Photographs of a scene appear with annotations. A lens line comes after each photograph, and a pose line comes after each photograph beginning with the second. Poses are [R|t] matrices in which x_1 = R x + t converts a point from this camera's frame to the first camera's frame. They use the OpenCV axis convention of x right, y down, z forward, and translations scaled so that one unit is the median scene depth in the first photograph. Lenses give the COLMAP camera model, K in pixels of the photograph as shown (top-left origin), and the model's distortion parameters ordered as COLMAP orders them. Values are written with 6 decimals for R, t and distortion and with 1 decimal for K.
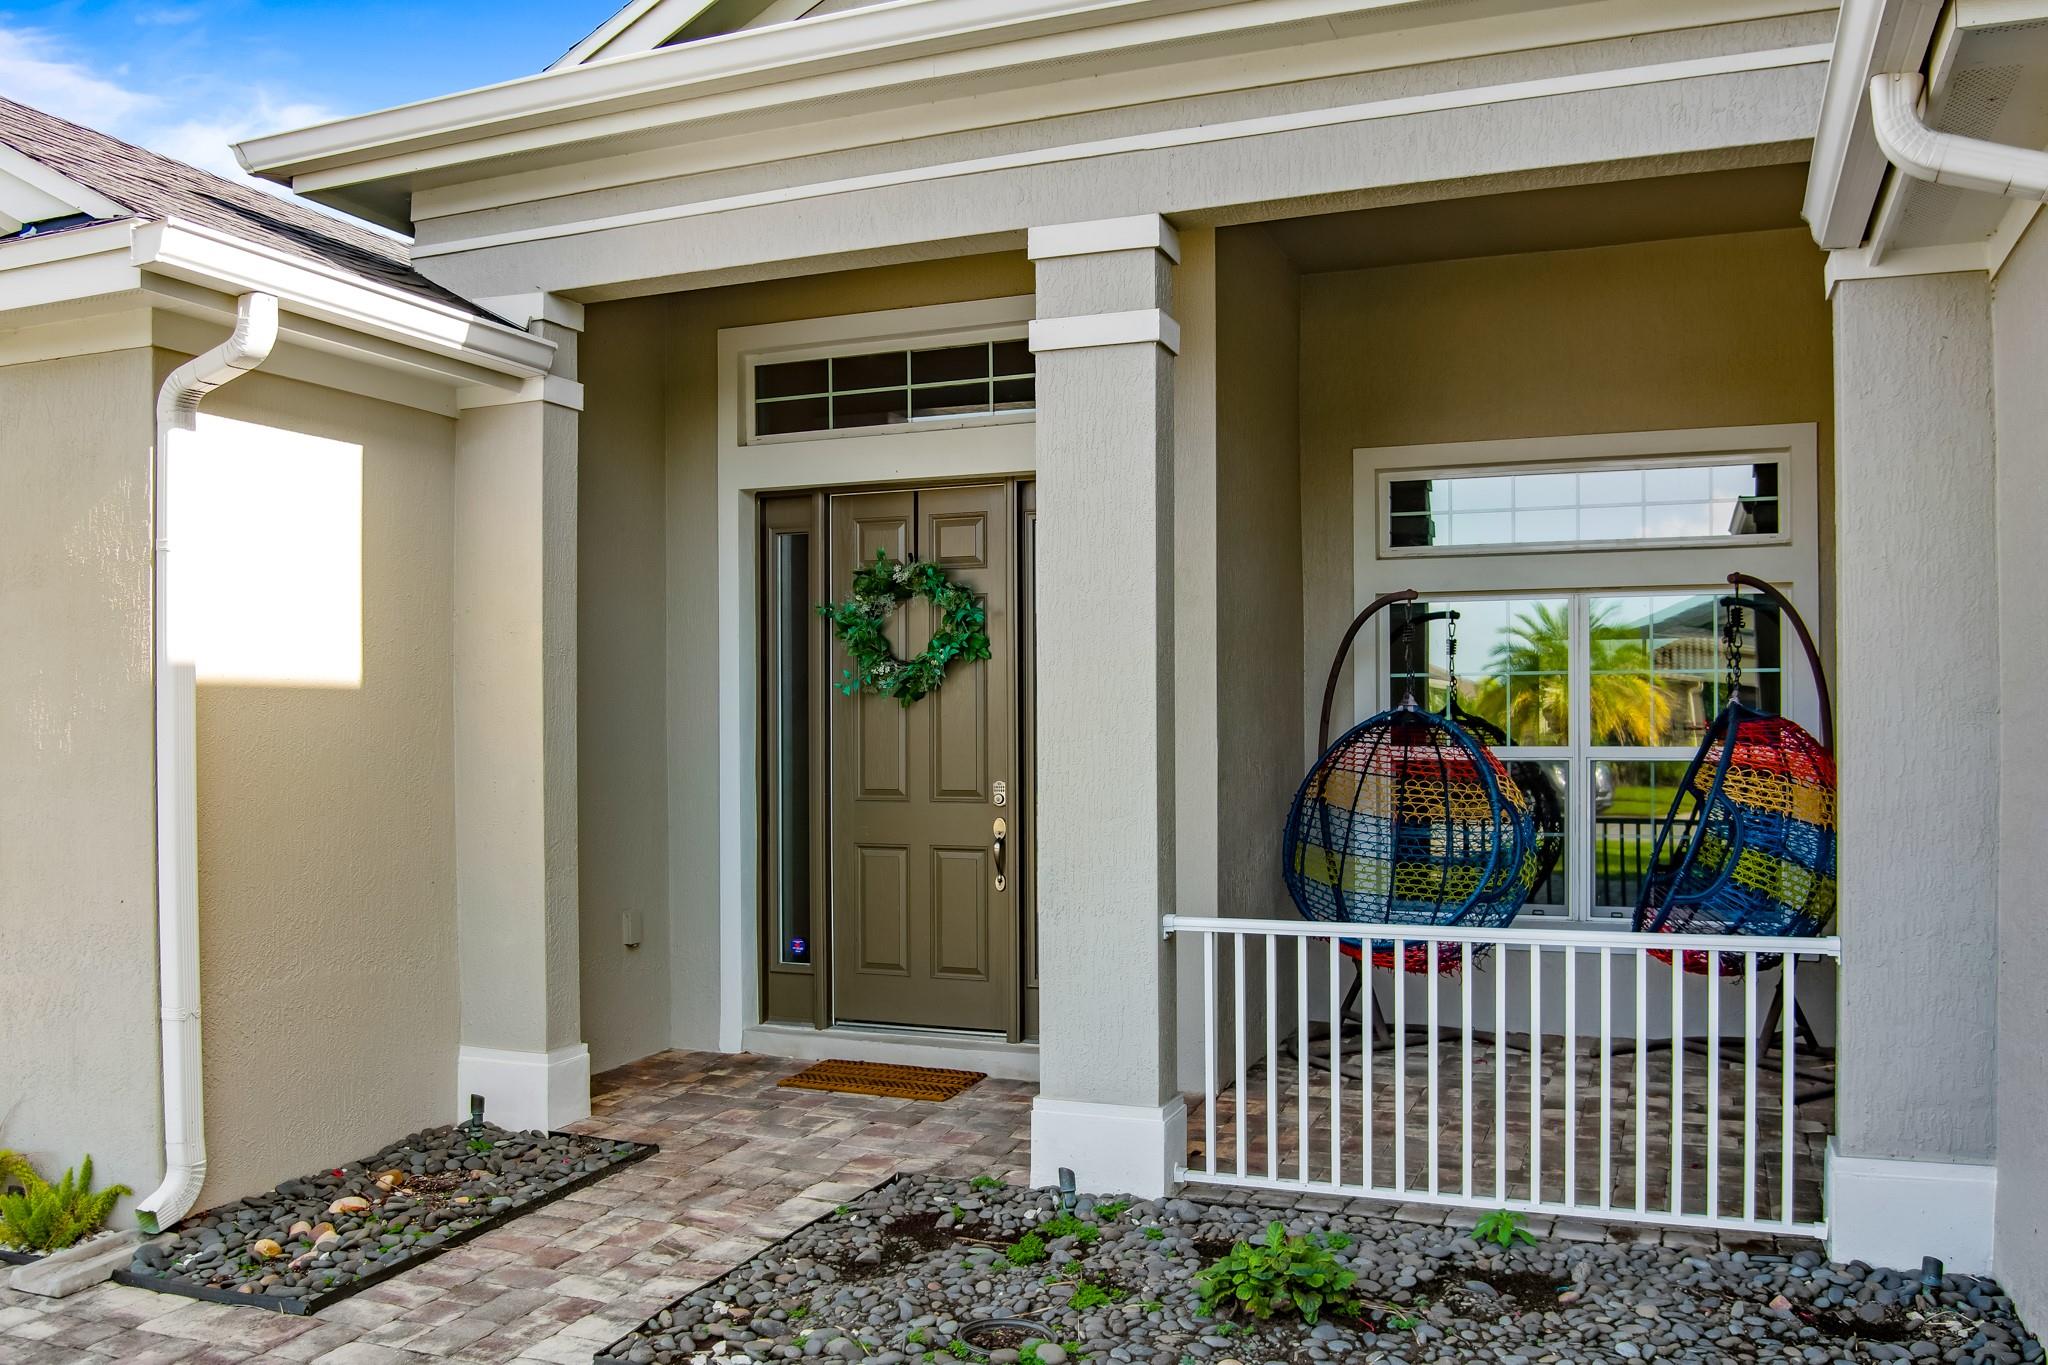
lens RADIAL K [[1701.4, 0, 1019.7], [0, 1701.4, 728.1], [0, 0, 1]] dist [-0.017034, -0.104506]
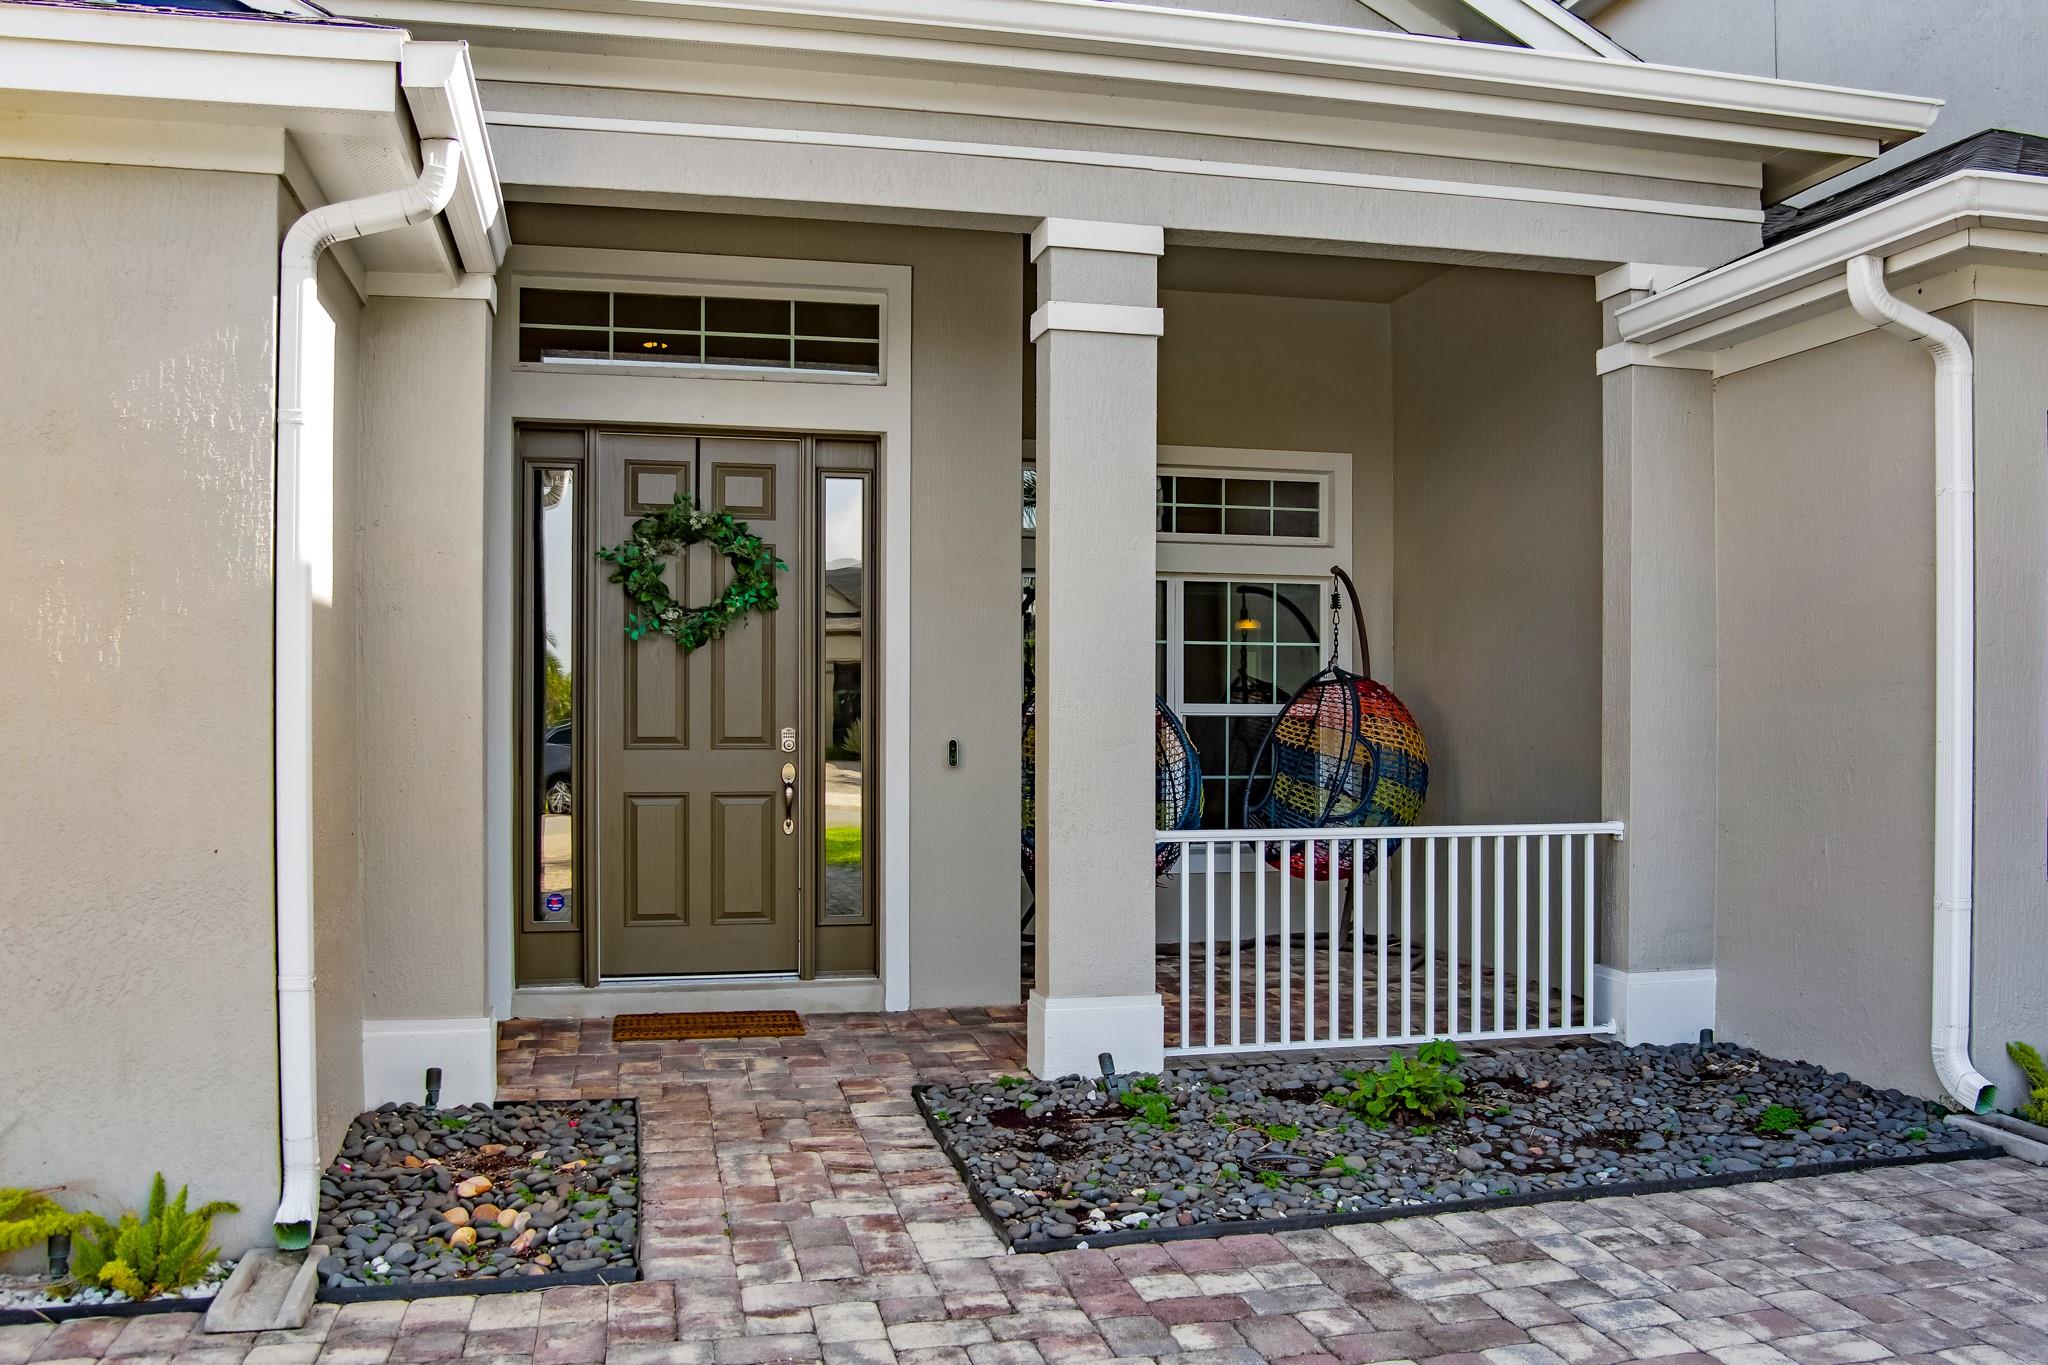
lens RADIAL K [[1704.5, 0, 1016.8], [0, 1704.5, 727.1], [0, 0, 1]] dist [-0.064660, -0.010054]
pose [[0.809904, 0.003505, 0.586553, -0.656724], [-0.004213, 0.999991, -0.000158, 0.039702], [-0.586548, -0.002343, 0.809911, 0.111716]]
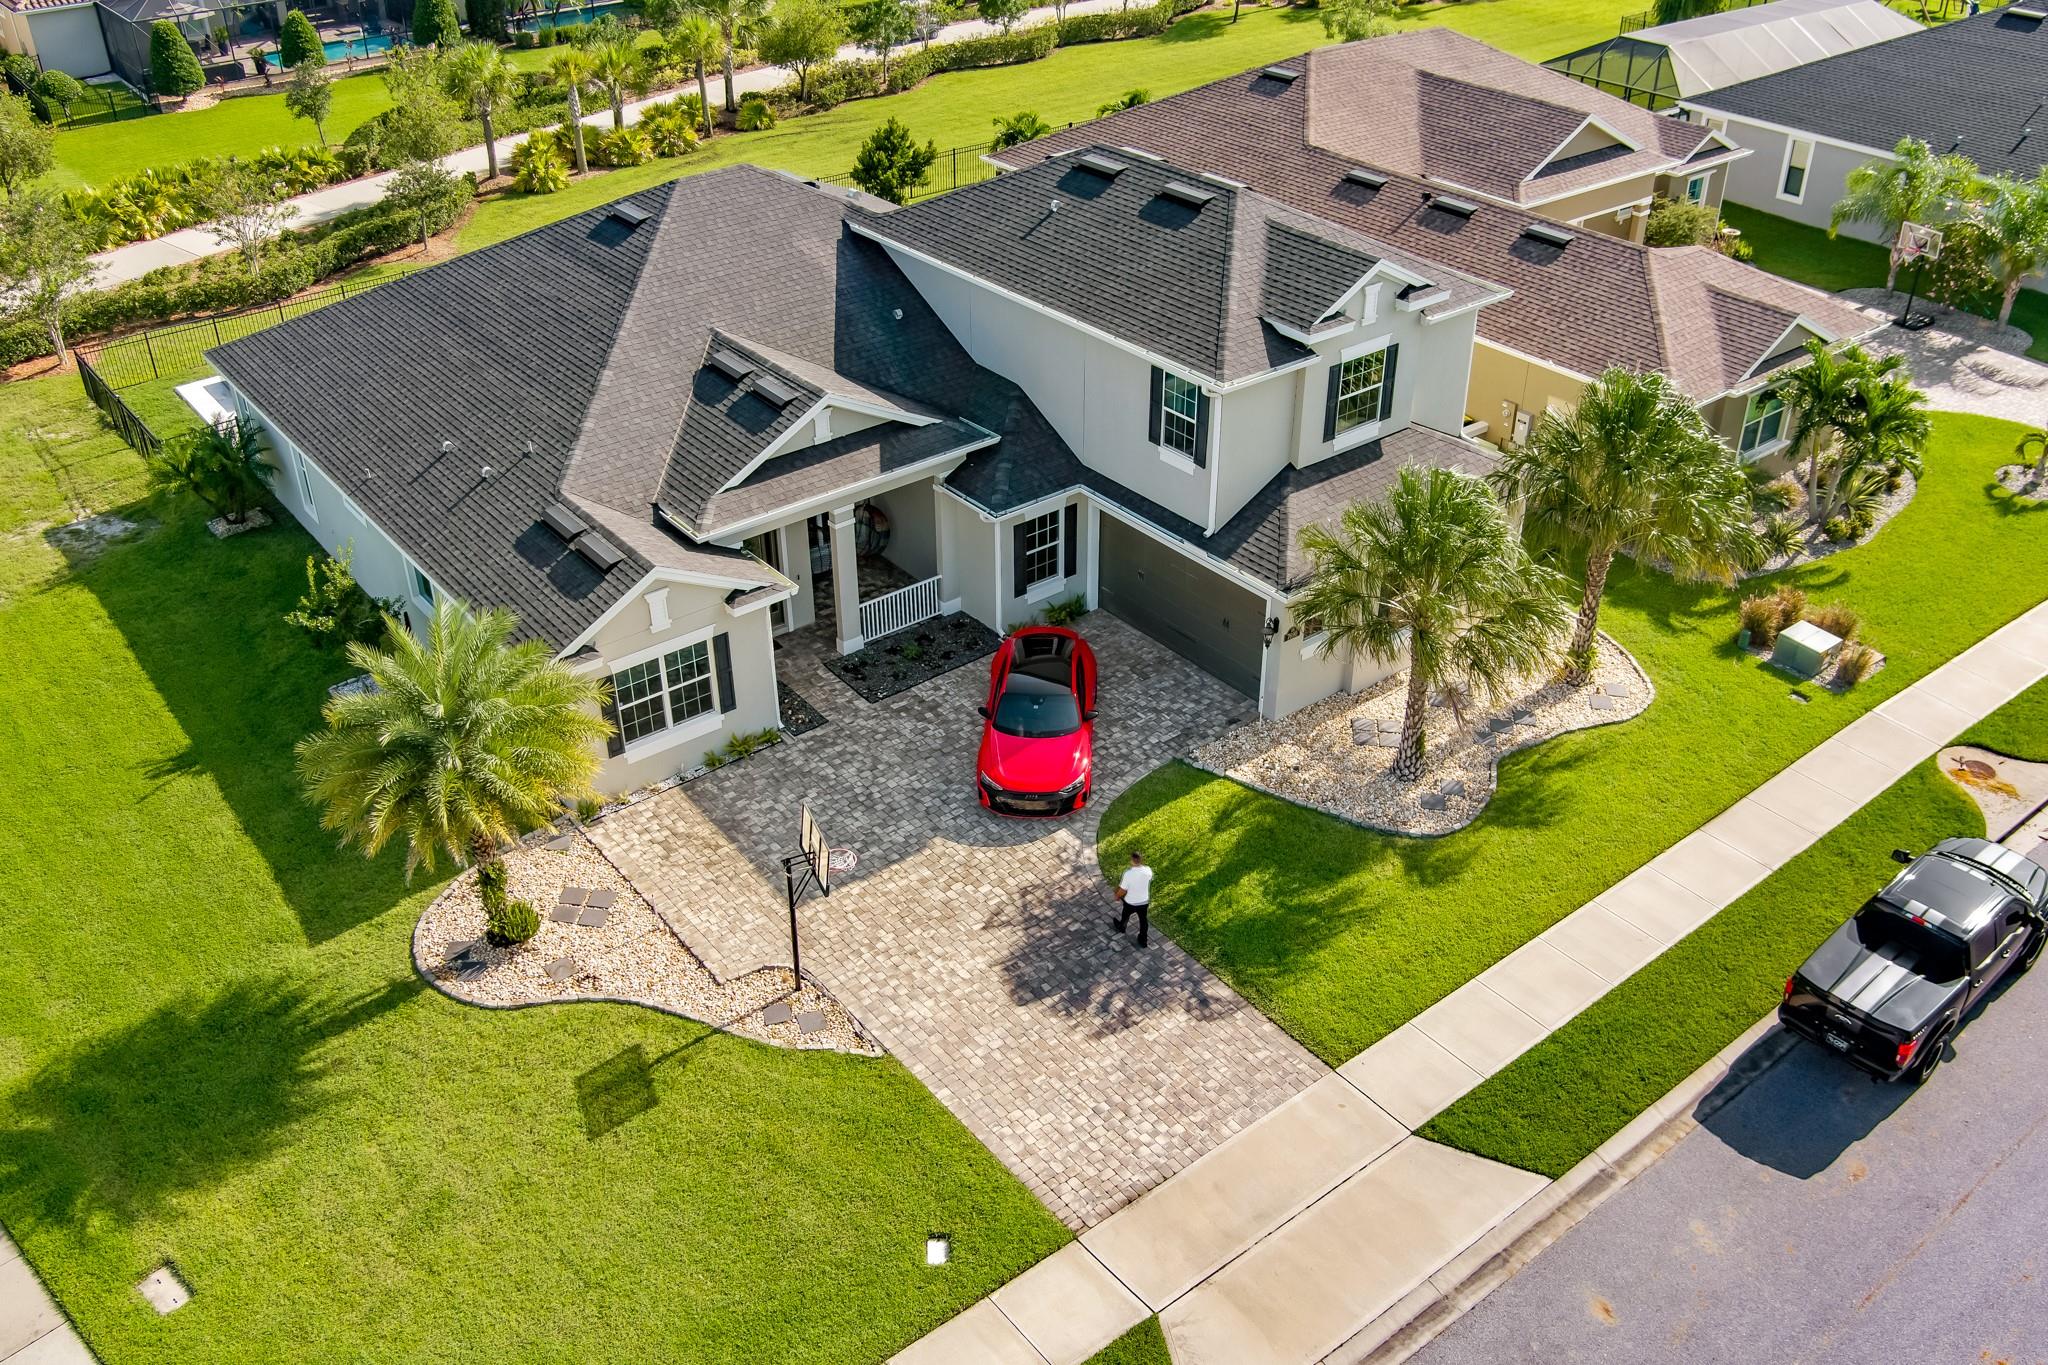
lens RADIAL K [[1704.5, 0, 1016.8], [0, 1704.5, 727.1], [0, 0, 1]] dist [-0.064660, -0.010054]
pose [[0.489329, -0.481172, 0.727345, -4.136029], [0.007061, 0.836175, 0.548418, -2.771020], [-0.872071, -0.263221, 0.412562, -2.041026]]
